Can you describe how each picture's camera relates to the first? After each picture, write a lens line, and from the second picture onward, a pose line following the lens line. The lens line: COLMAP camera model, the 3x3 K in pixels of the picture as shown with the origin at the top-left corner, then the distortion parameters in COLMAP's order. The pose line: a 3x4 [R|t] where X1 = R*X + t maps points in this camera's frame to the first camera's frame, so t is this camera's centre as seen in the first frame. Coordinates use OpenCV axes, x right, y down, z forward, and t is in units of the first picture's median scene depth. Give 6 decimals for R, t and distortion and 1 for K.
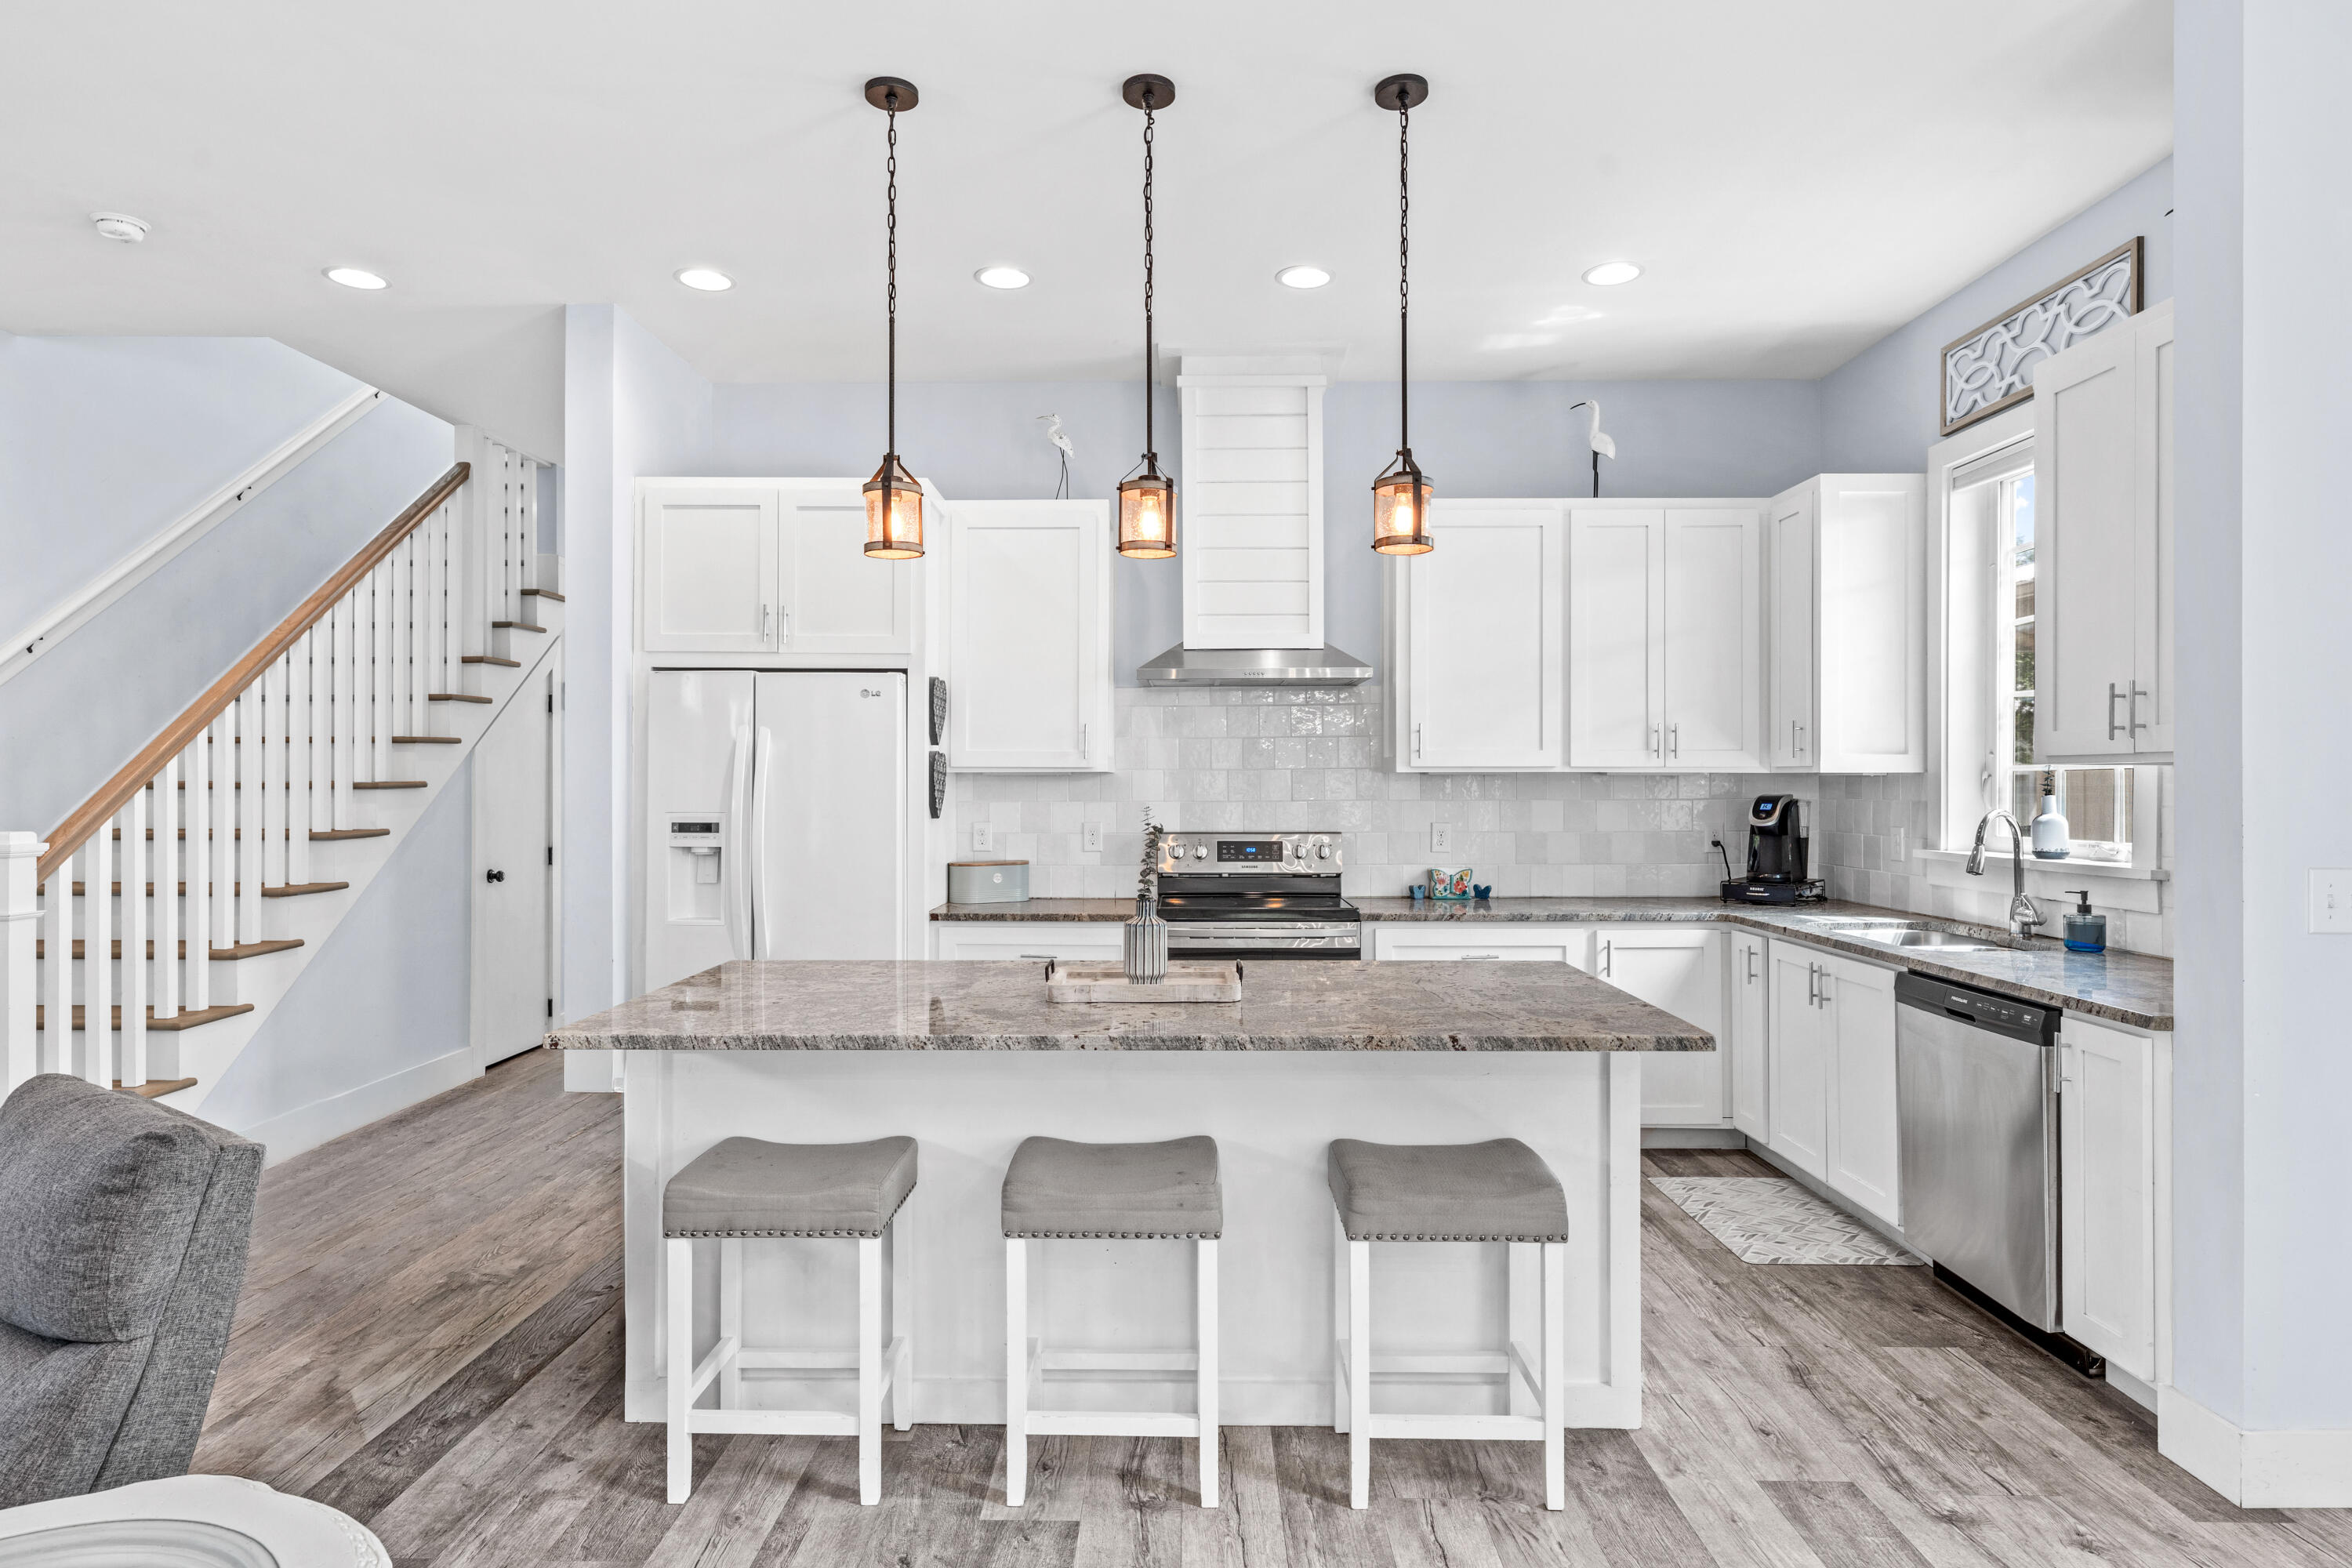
lens RADIAL K [[1264.9, 0, 1161.2], [0, 1264.9, 771.7], [0, 0, 1]] dist [0.003631, 0.001129]
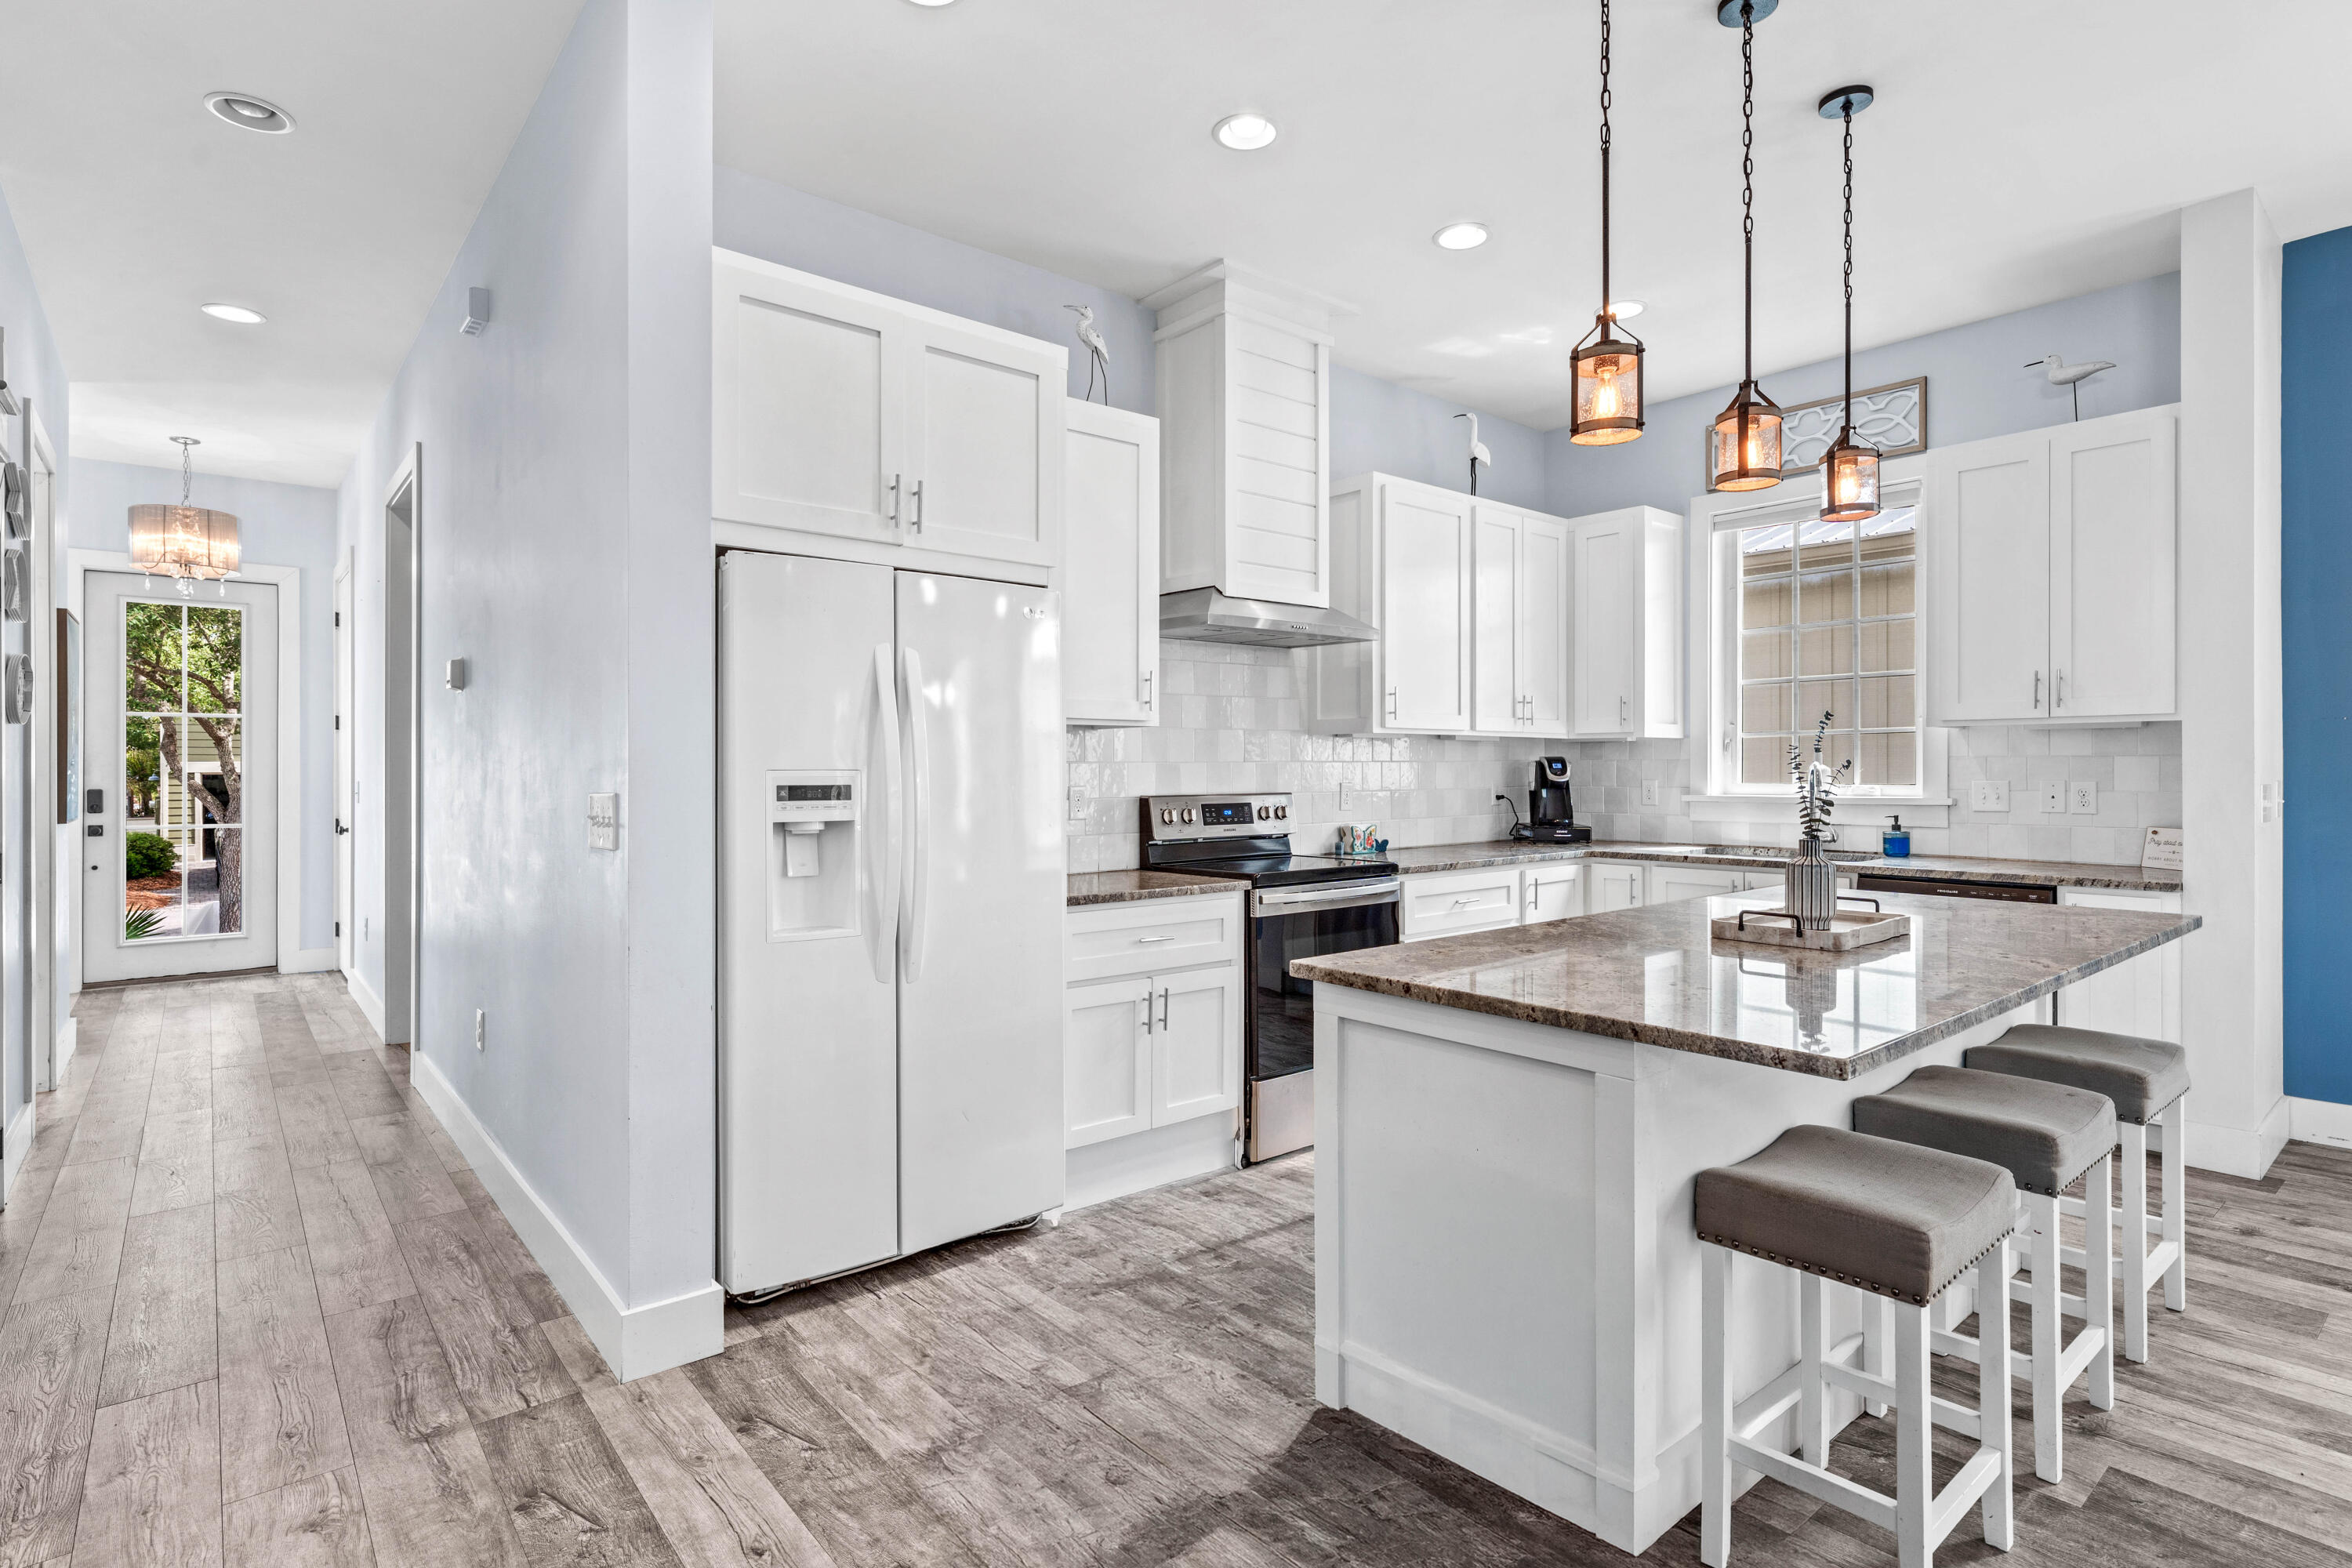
lens RADIAL K [[1170.6, 0, 1162.6], [0, 1170.6, 766.2], [0, 0, 1]] dist [0.000580, 0.000644]
pose [[0.760693, -0.000372, 0.649111, -0.621309], [-0.003068, 0.999987, 0.004168, 0.026825], [-0.649104, -0.005162, 0.760682, 0.408230]]
